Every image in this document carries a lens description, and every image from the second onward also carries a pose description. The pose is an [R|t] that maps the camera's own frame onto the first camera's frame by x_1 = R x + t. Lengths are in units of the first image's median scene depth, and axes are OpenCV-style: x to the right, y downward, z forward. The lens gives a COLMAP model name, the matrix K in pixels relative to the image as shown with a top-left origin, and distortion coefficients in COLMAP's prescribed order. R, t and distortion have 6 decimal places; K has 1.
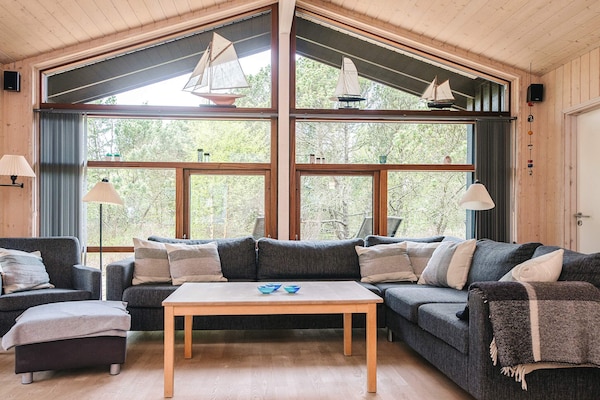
lens RADIAL K [[496.7, 0, 298.6], [0, 496.7, 215.5], [0, 0, 1]] dist [0.032638, -0.013338]
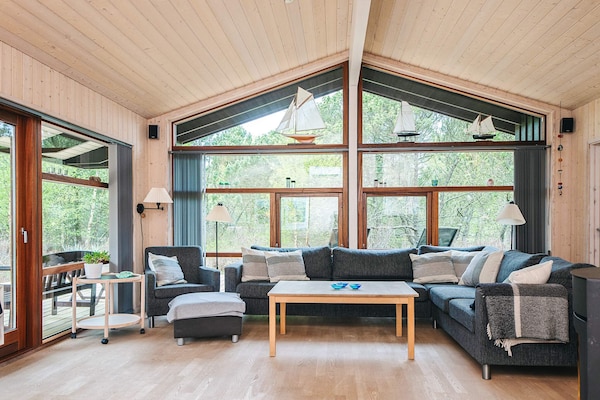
lens RADIAL K [[496.7, 0, 298.6], [0, 496.7, 215.5], [0, 0, 1]] dist [0.032638, -0.013338]
pose [[0.987084, -0.006414, -0.160077, 0.037997], [0.006577, 0.999978, 0.000488, -0.038597], [0.160070, -0.001535, 0.987104, -0.294576]]
